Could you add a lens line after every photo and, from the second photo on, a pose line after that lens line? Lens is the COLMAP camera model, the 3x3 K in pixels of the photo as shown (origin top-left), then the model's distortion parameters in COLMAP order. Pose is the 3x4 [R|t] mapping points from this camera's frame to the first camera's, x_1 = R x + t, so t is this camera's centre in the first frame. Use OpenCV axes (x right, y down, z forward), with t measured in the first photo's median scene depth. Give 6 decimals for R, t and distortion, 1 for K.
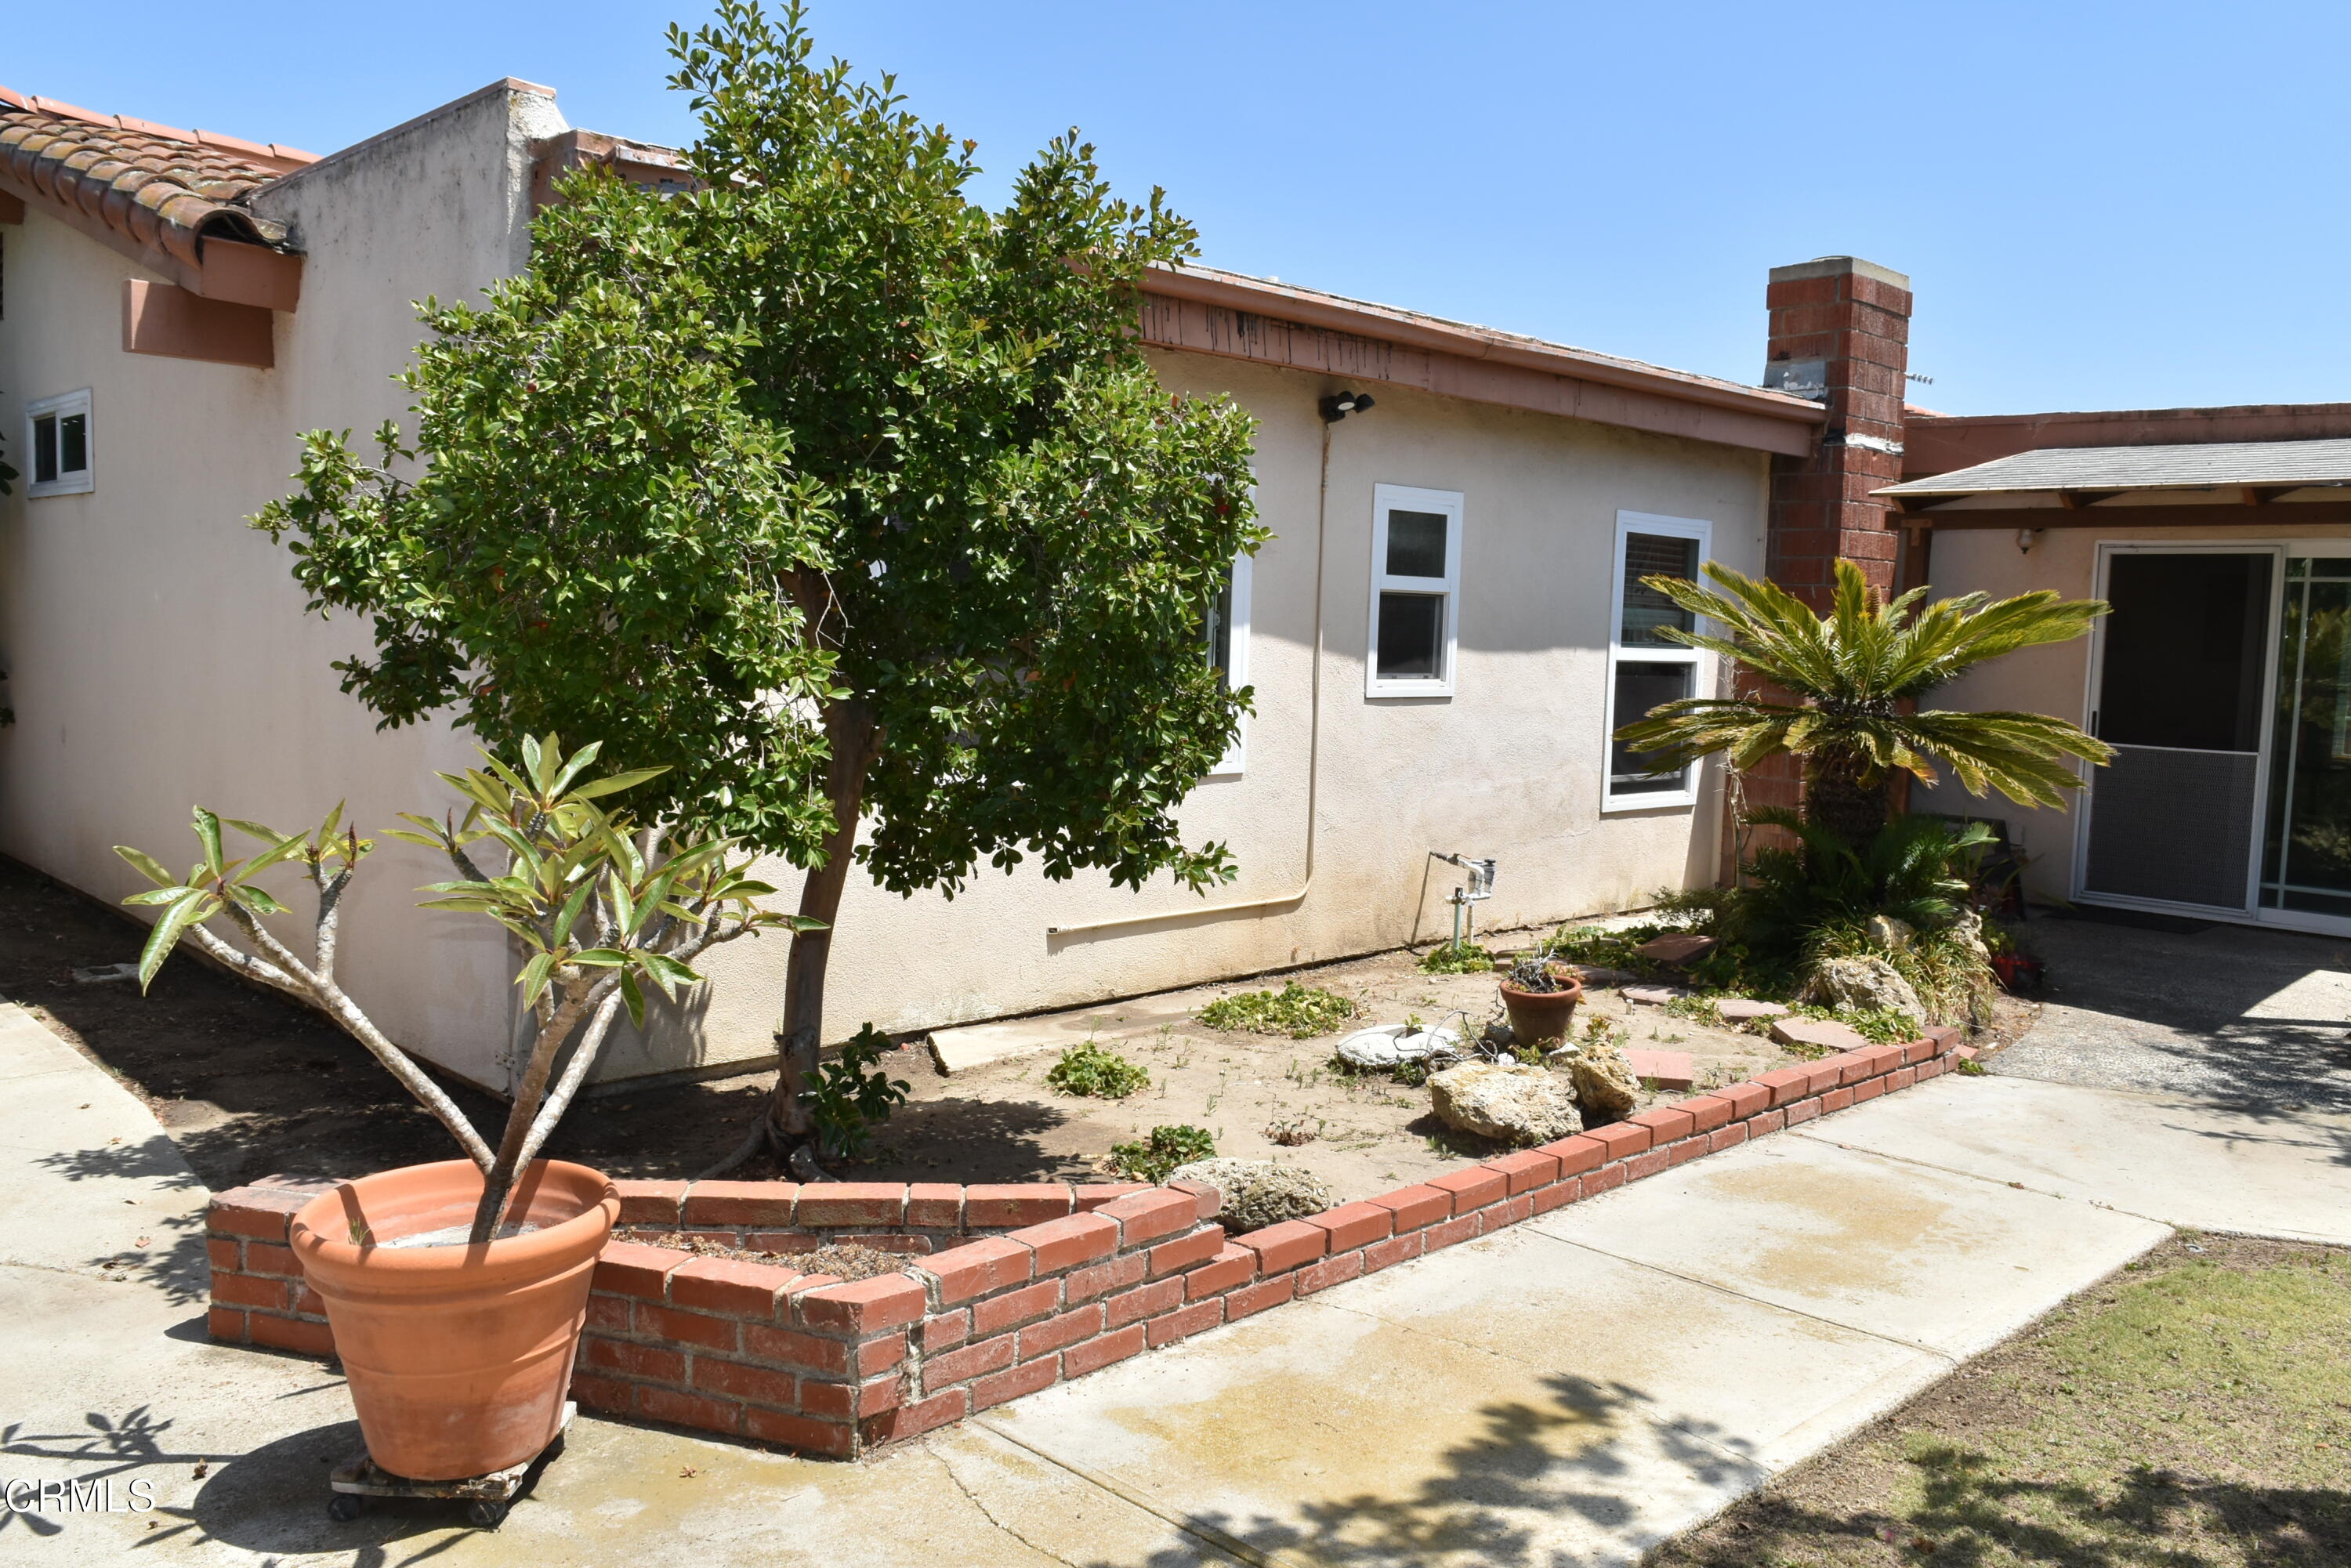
lens RADIAL K [[1834.8, 0, 1183.6], [0, 1834.8, 780.0], [0, 0, 1]] dist [-0.015975, 0.009777]
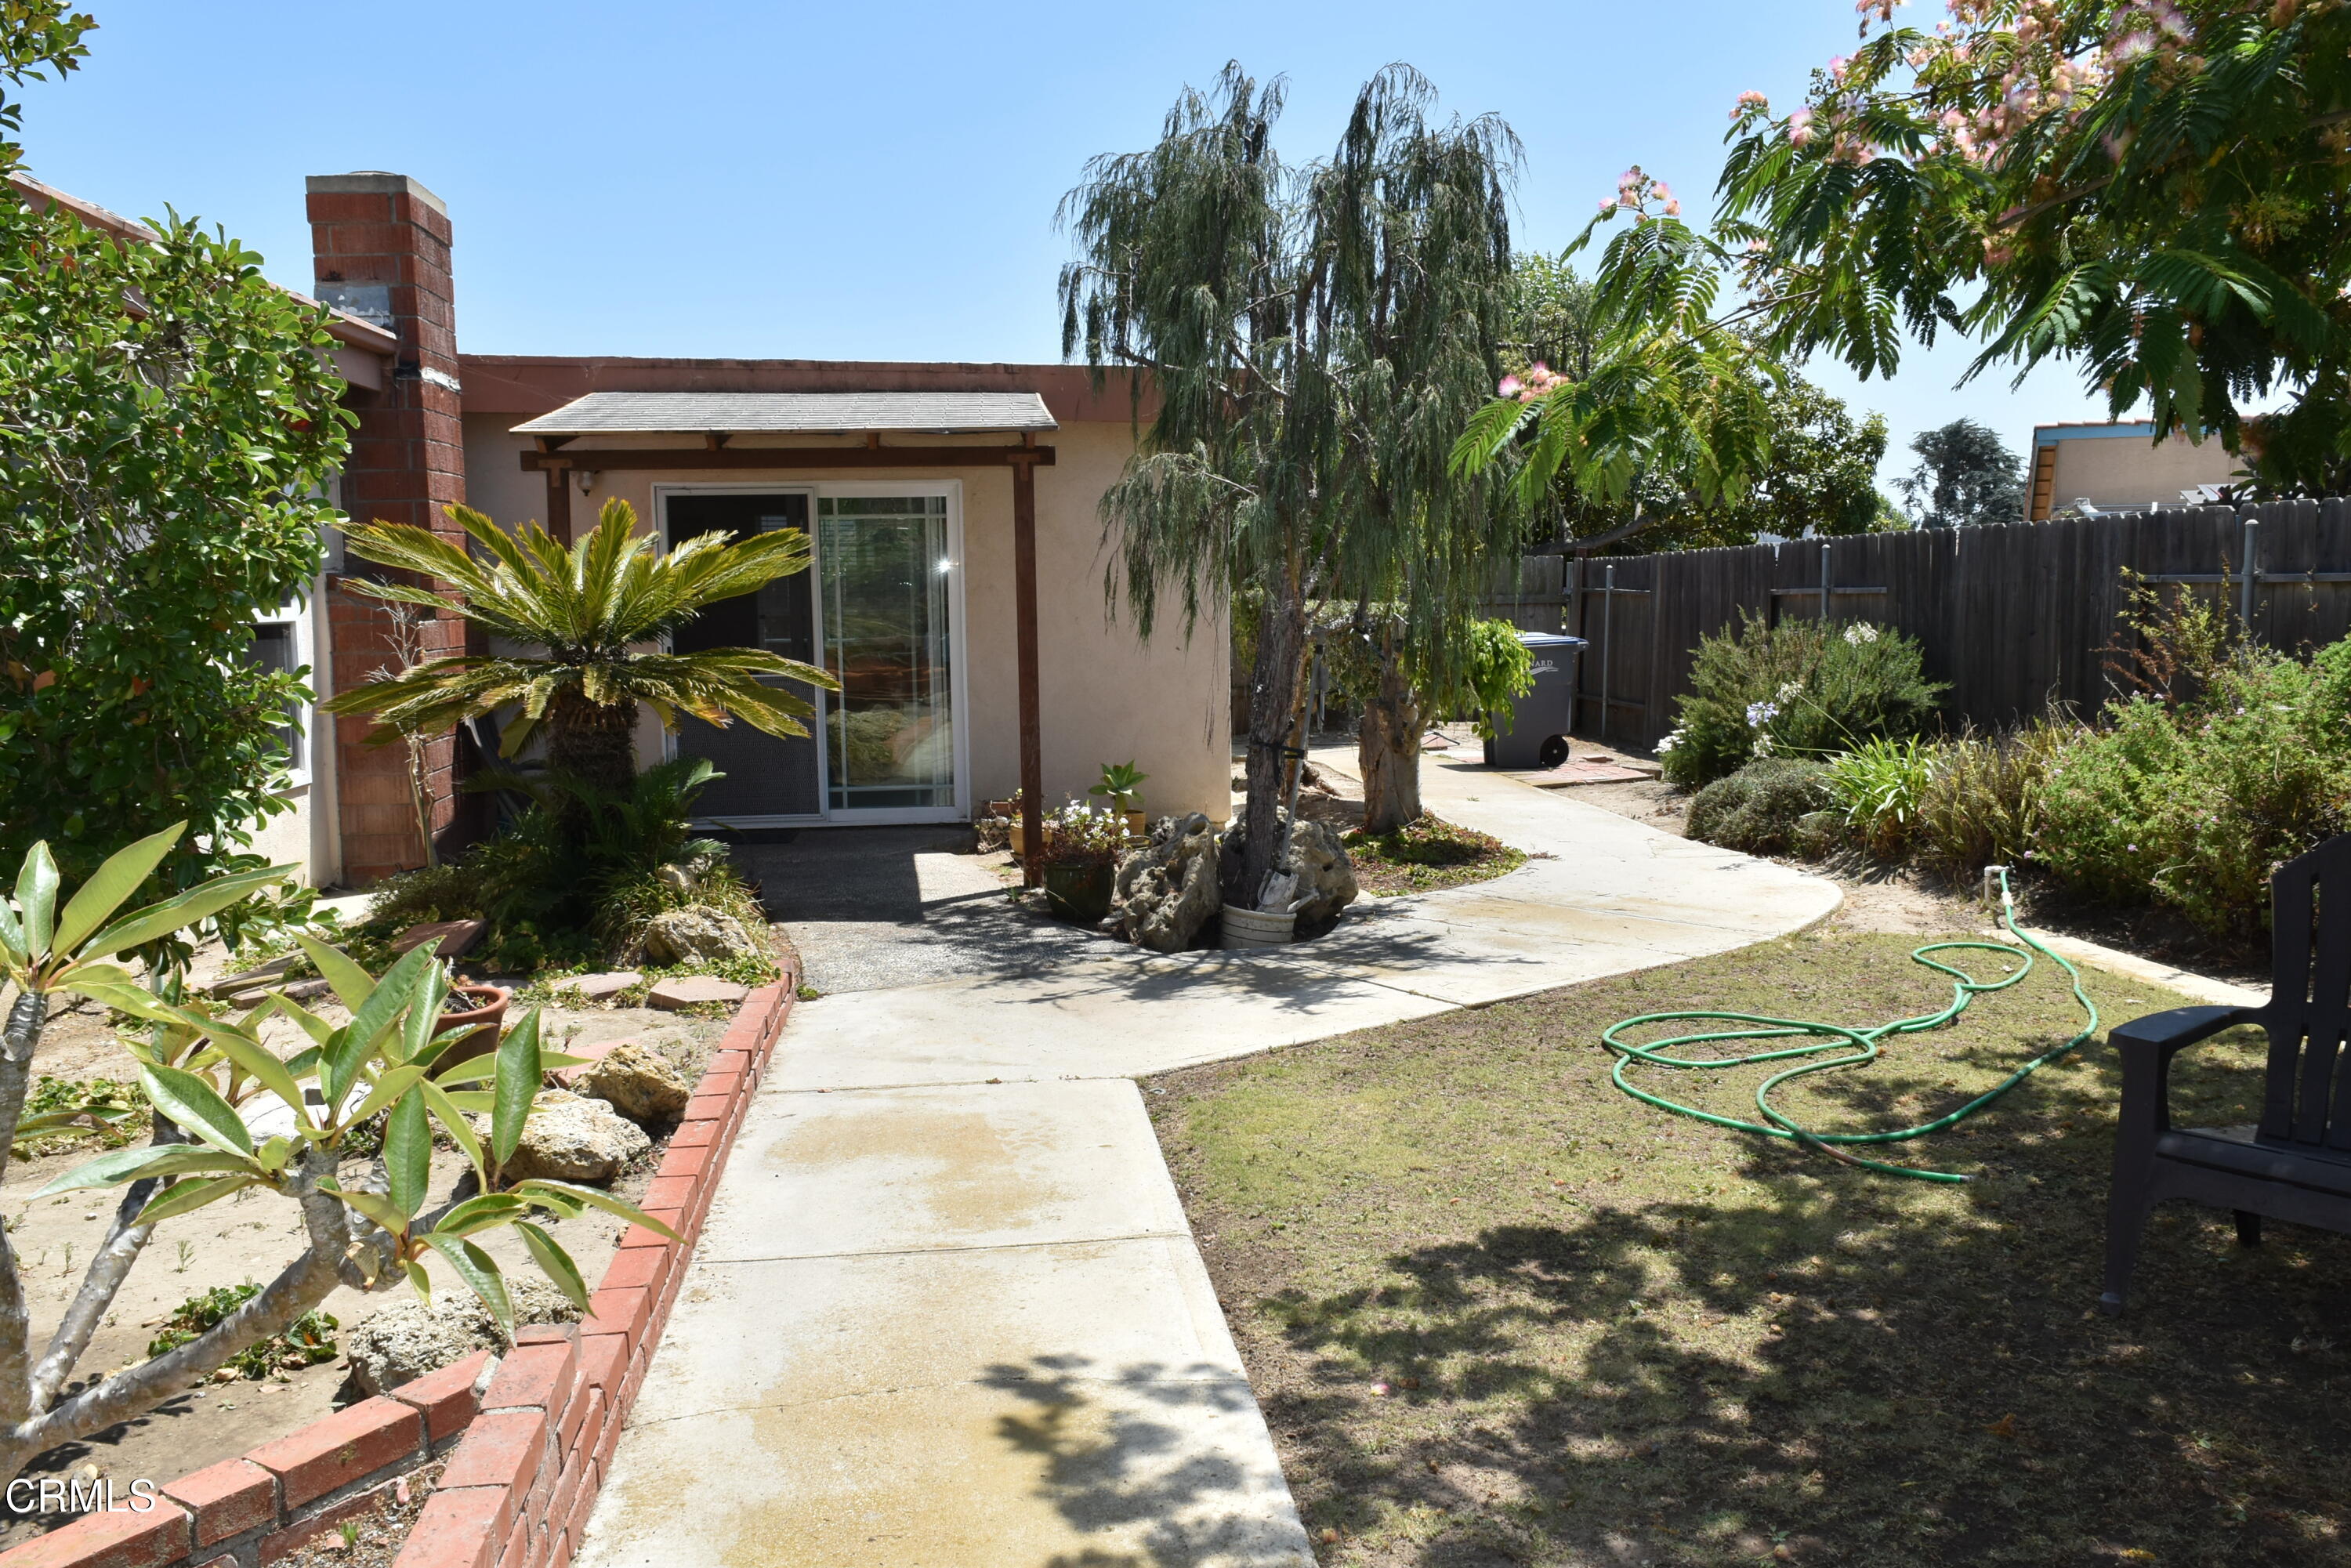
lens RADIAL K [[1834.8, 0, 1183.6], [0, 1834.8, 780.0], [0, 0, 1]] dist [-0.015975, 0.009777]
pose [[0.607173, -0.124082, 0.784822, -0.342122], [0.101748, 0.991741, 0.078079, -0.030356], [-0.788028, 0.032446, 0.614783, 0.278429]]
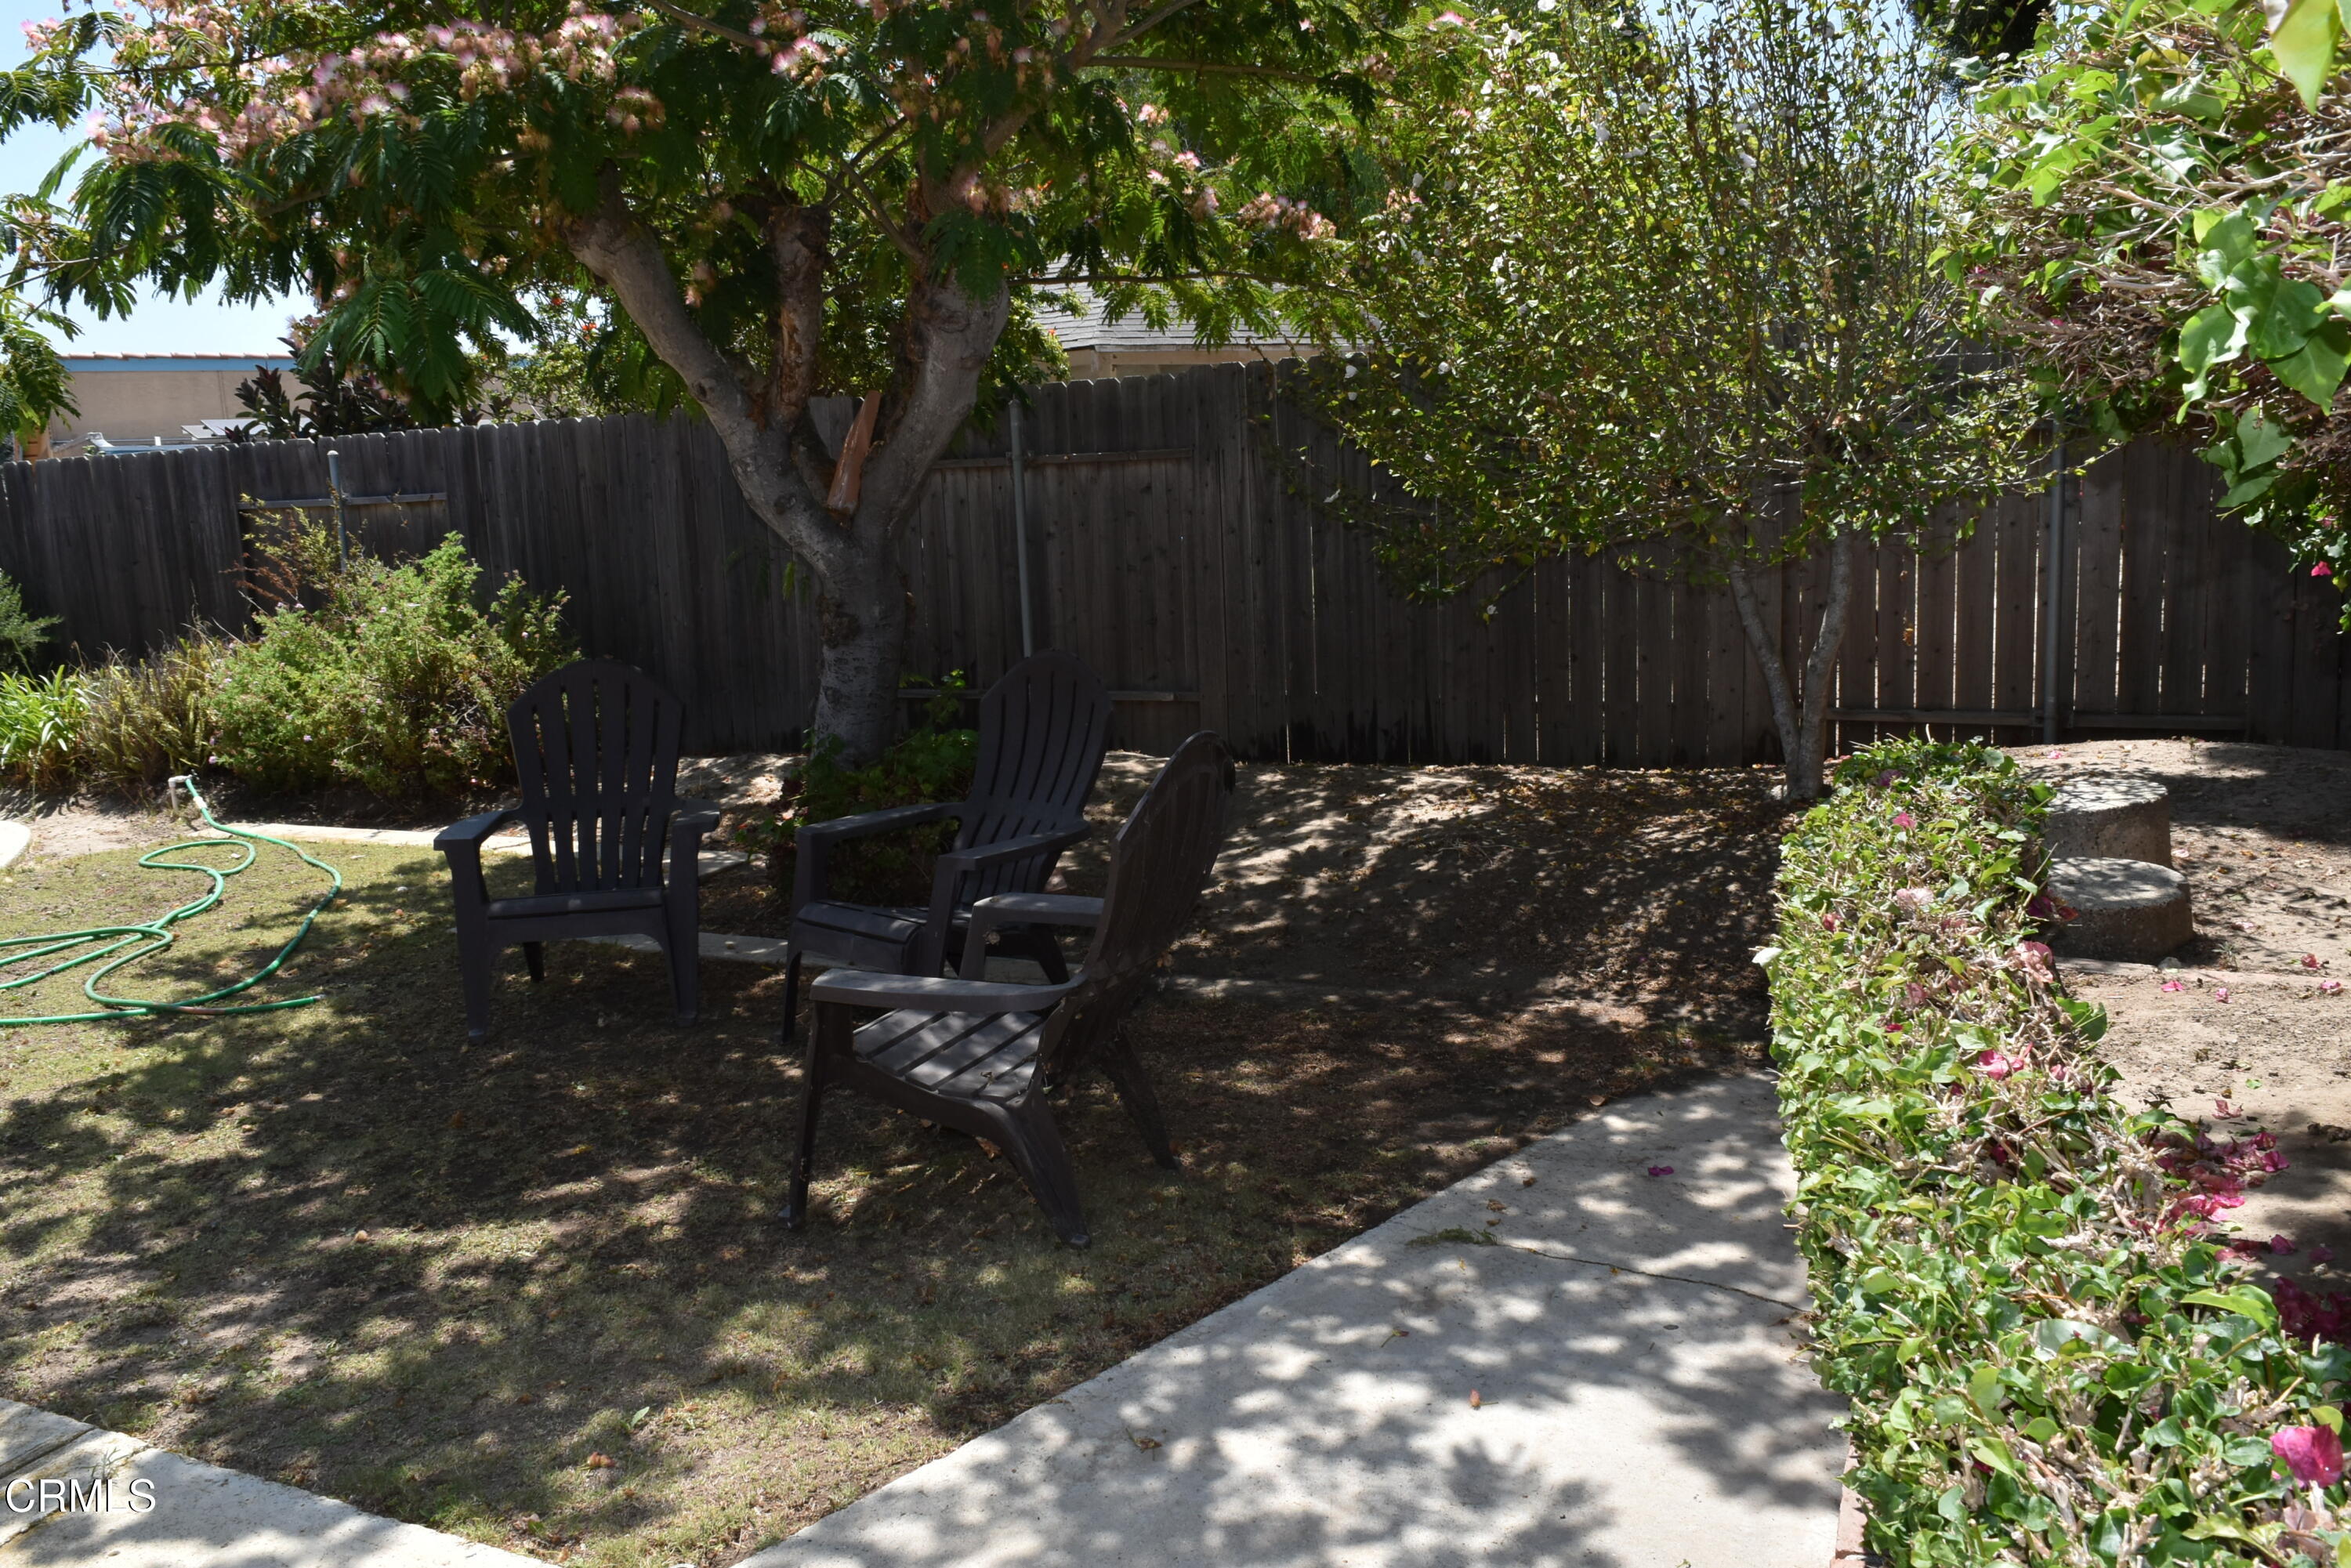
lens RADIAL K [[1834.8, 0, 1183.6], [0, 1834.8, 780.0], [0, 0, 1]] dist [-0.015975, 0.009777]
pose [[-0.350388, -0.176700, 0.919785, -0.624161], [0.112125, 0.967066, 0.228496, -0.043674], [-0.929869, 0.183193, -0.319036, 0.397912]]
